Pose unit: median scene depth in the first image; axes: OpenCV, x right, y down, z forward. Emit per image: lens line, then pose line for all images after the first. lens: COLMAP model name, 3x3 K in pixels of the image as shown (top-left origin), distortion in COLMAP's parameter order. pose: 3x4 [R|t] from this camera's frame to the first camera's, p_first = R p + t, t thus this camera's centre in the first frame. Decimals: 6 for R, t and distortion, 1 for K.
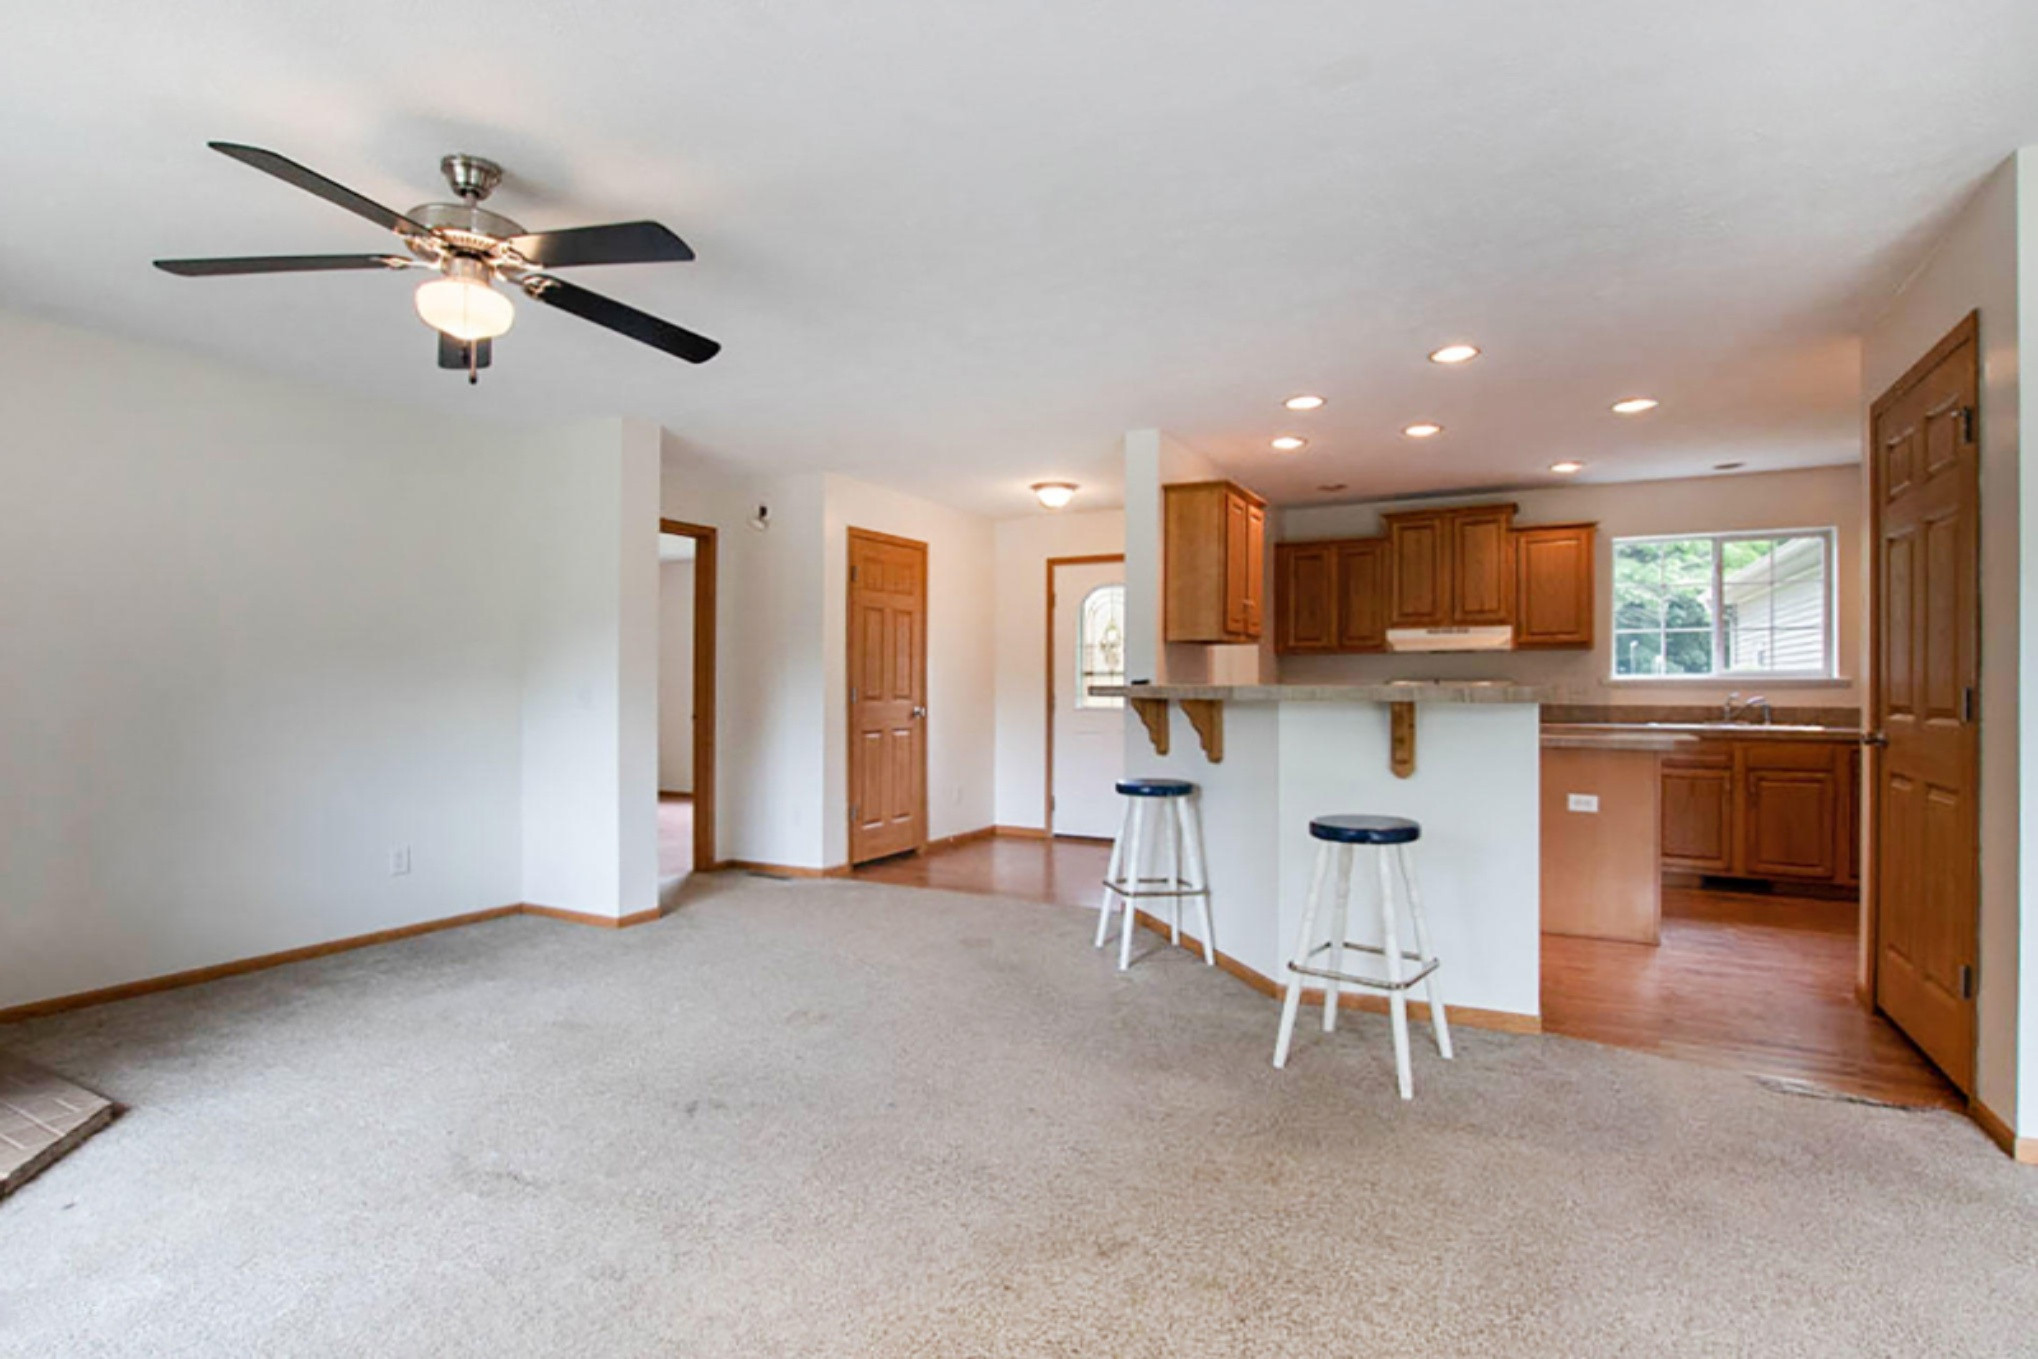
lens RADIAL K [[939.2, 0, 1030.1], [0, 939.2, 685.4], [0, 0, 1]] dist [-0.028428, 0.001642]
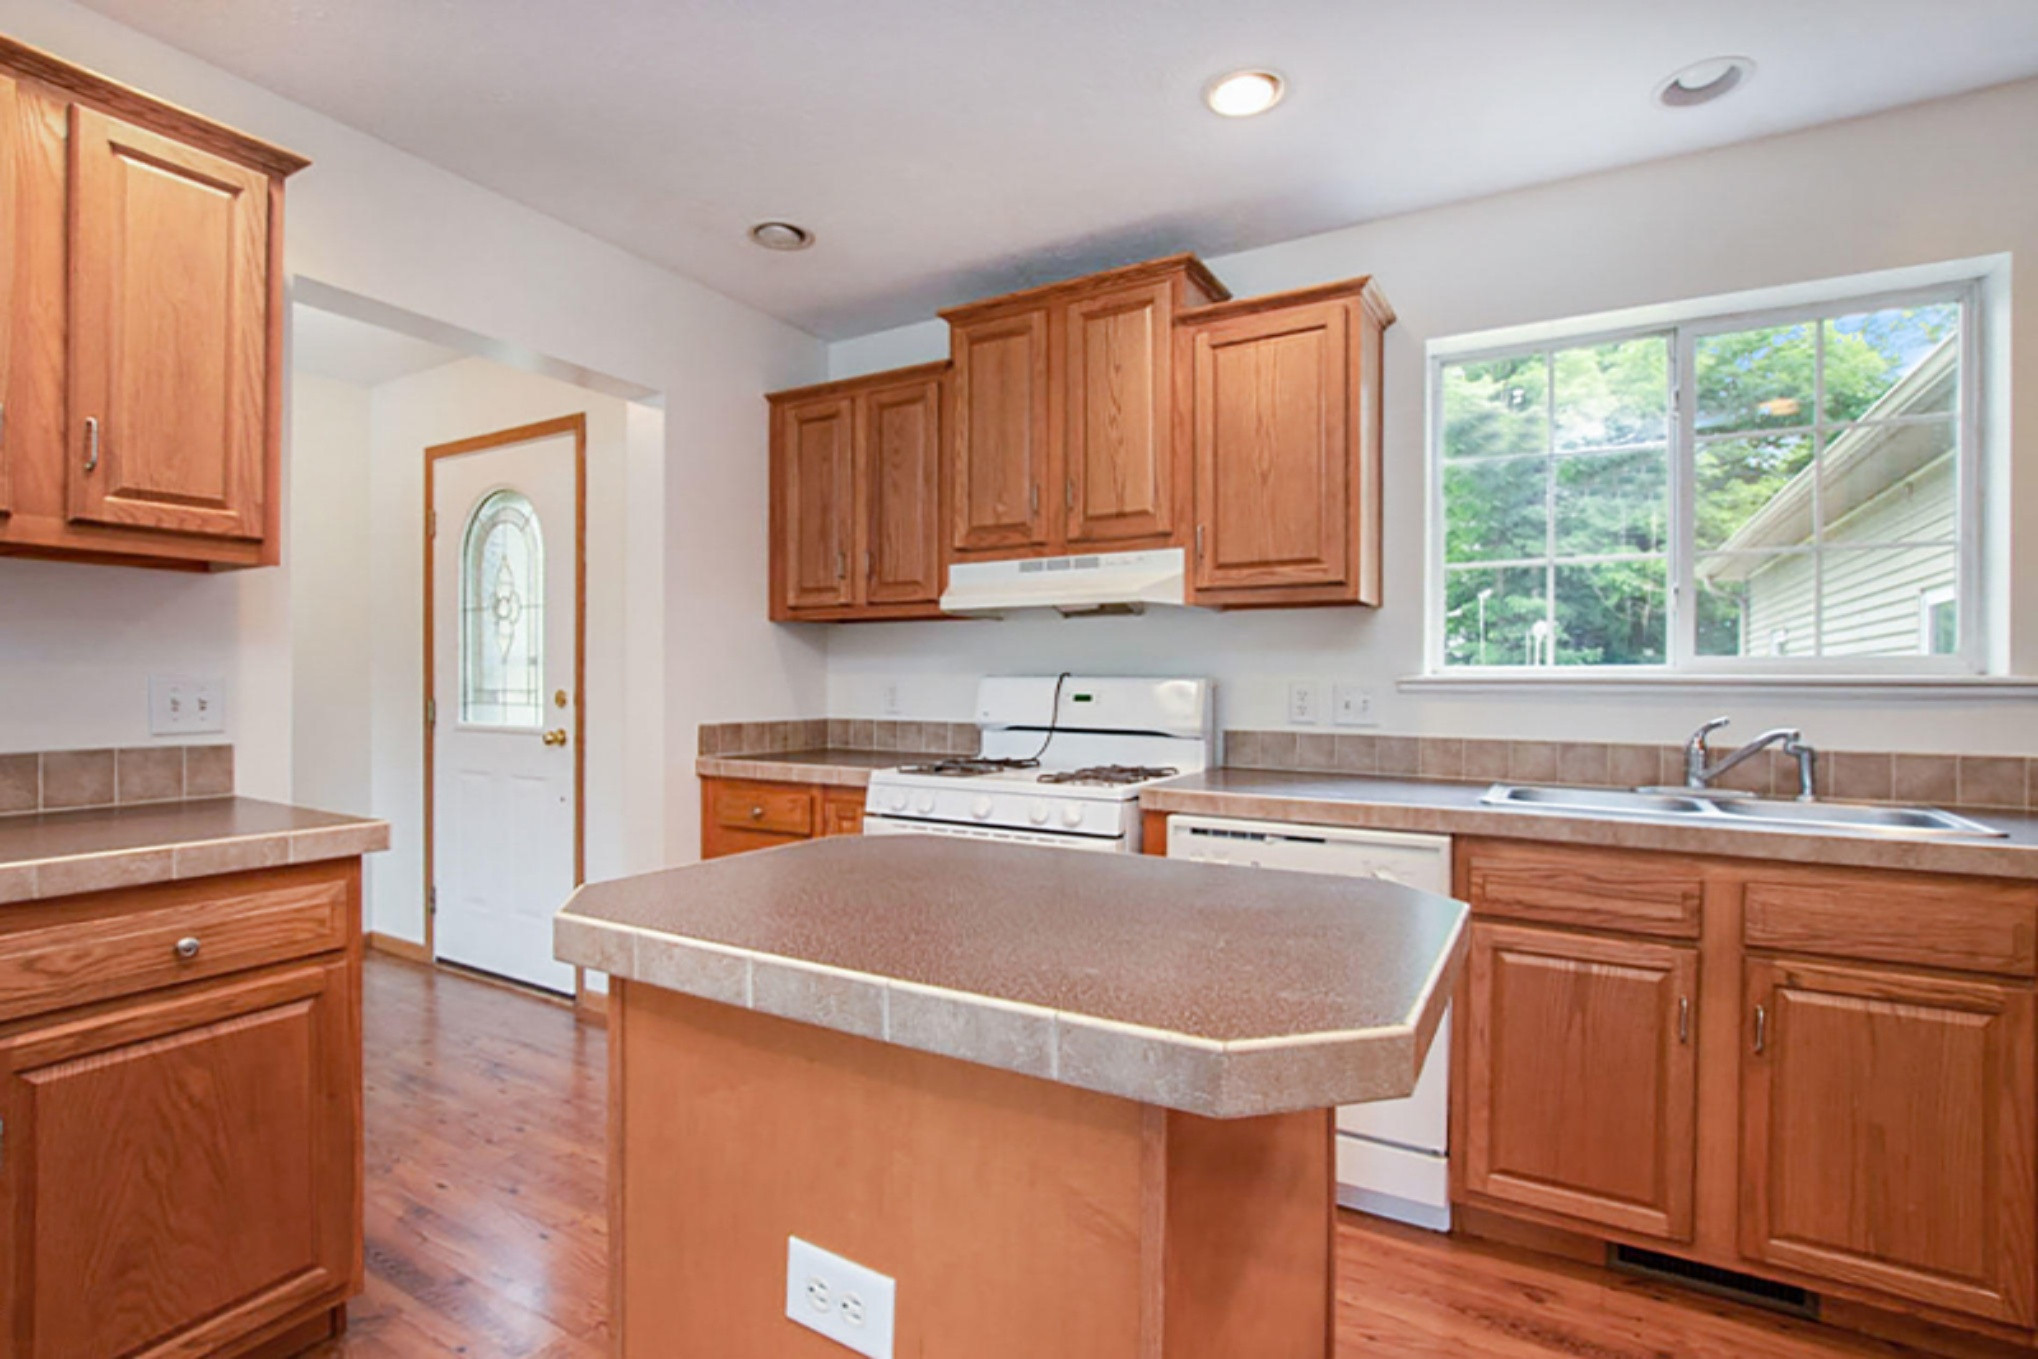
lens RADIAL K [[939.2, 0, 1005.7], [0, 939.2, 688.6], [0, 0, 1]] dist [-0.028428, 0.001642]
pose [[0.999518, 0.008960, -0.029722, 0.447738], [-0.008839, 0.999952, 0.004195, -0.001006], [0.029758, -0.003931, 0.999549, 0.570143]]
